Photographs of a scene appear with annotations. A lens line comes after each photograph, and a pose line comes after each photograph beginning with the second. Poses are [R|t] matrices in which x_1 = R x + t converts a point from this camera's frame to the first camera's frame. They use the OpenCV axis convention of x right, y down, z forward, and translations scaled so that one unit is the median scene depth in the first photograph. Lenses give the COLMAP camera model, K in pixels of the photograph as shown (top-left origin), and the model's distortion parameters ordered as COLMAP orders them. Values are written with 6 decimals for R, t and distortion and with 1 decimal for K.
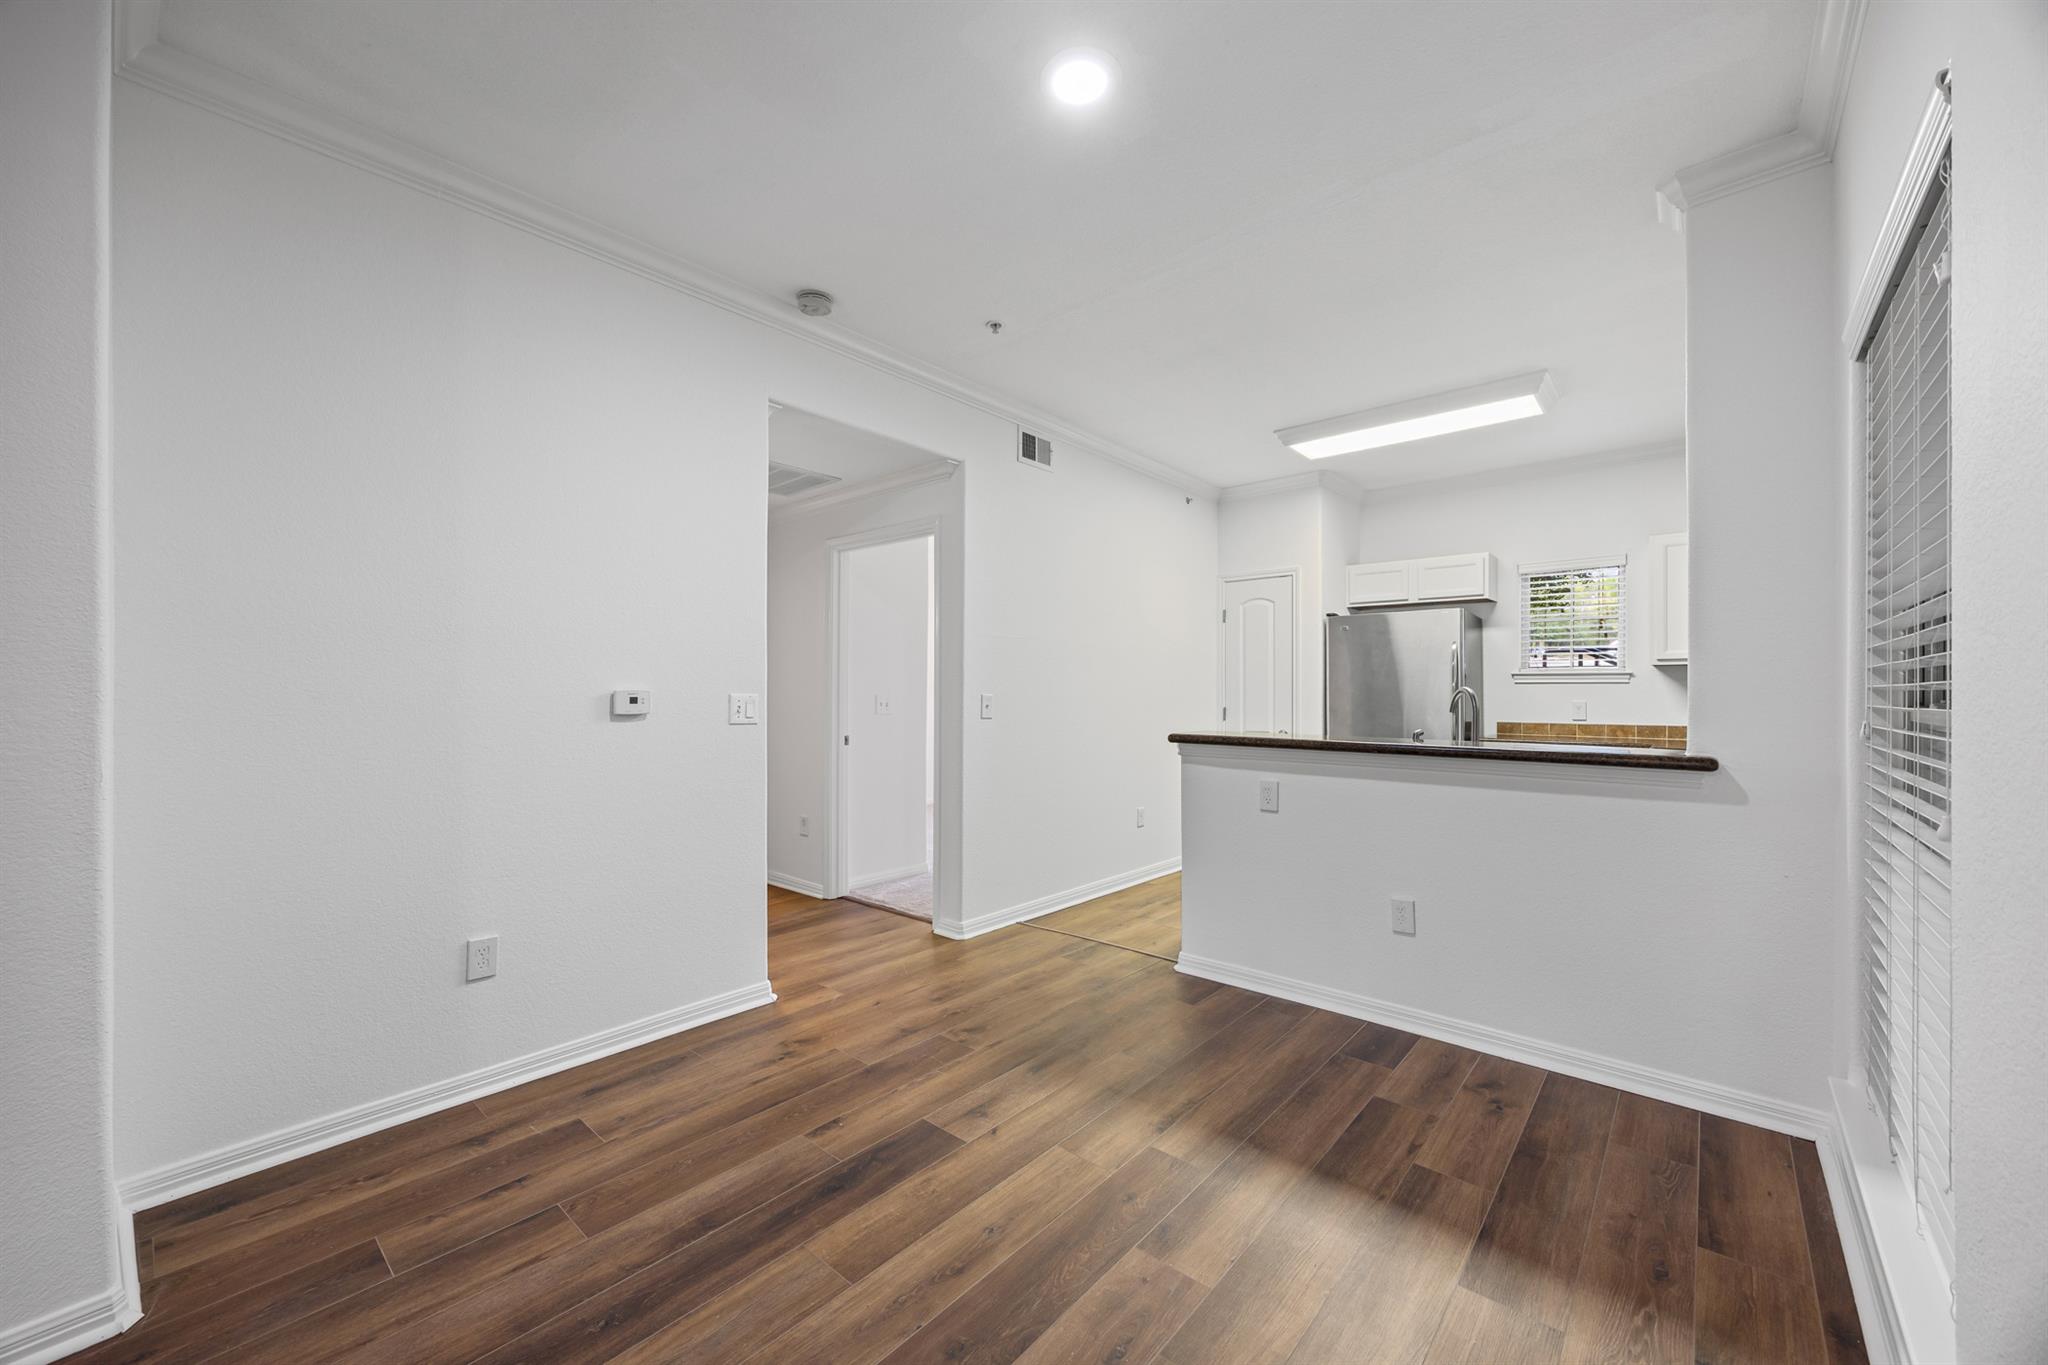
lens RADIAL K [[791.1, 0, 1017.8], [0, 791.1, 688.5], [0, 0, 1]] dist [-0.001707, -0.000038]
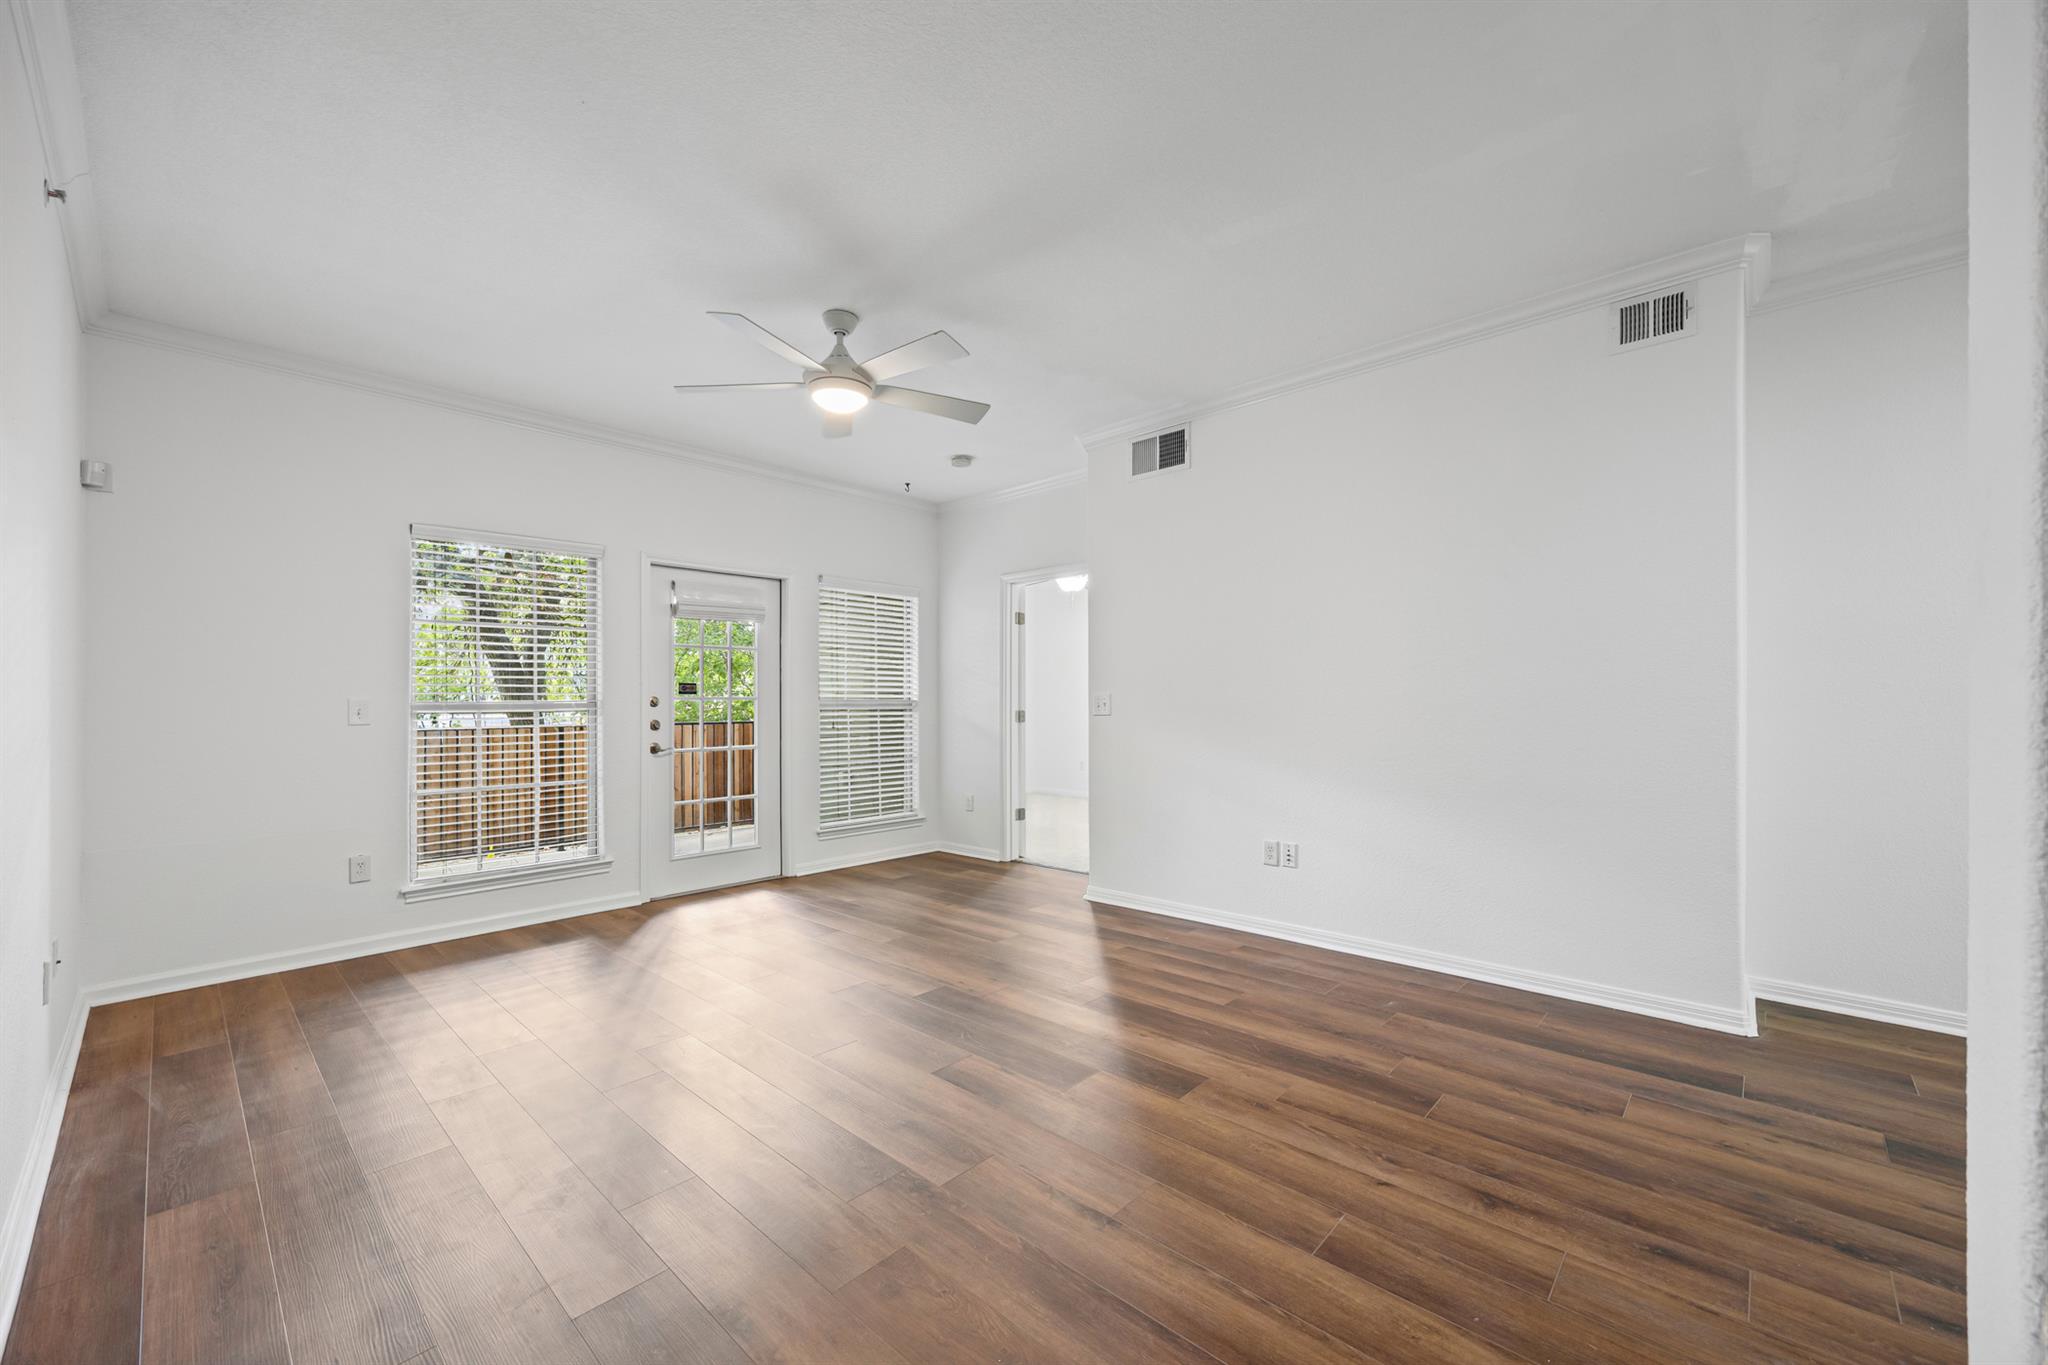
lens RADIAL K [[791.1, 0, 1030.4], [0, 791.1, 702.0], [0, 0, 1]] dist [-0.001707, -0.000038]
pose [[-0.026356, 0.007224, -0.999627, 0.426518], [0.002114, 0.999972, 0.007171, 0.021255], [0.999650, -0.001924, -0.026370, -0.355329]]
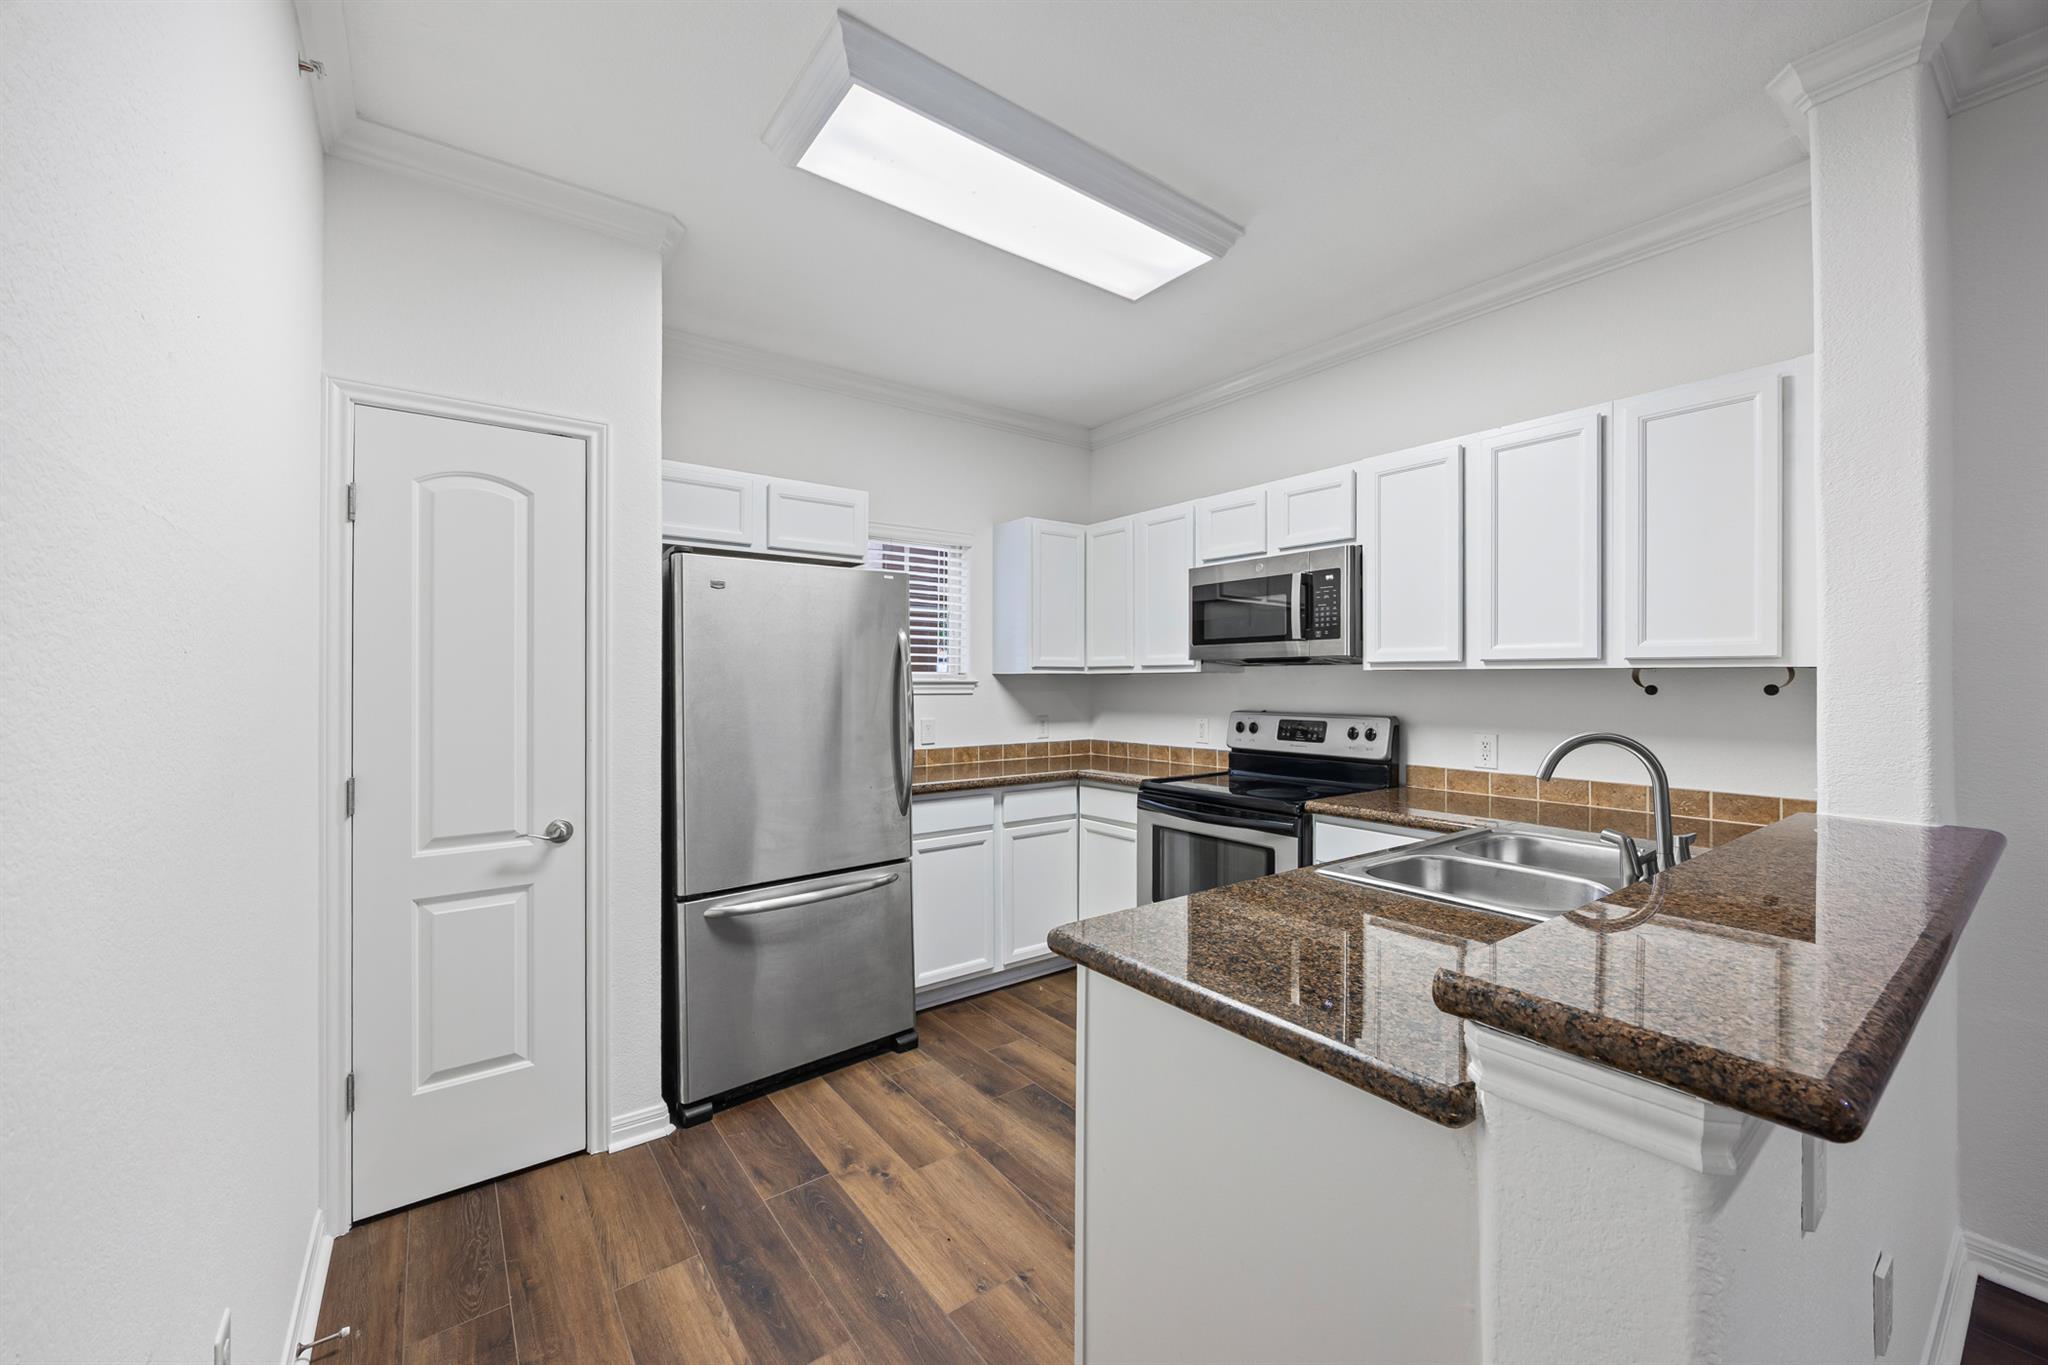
lens RADIAL K [[791.1, 0, 1037.3], [0, 791.1, 680.7], [0, 0, 1]] dist [-0.001707, -0.000038]
pose [[0.207037, 0.000082, 0.978333, -0.011791], [-0.002939, 0.999996, 0.000538, -0.043556], [-0.978329, -0.002987, 0.207037, 1.534672]]
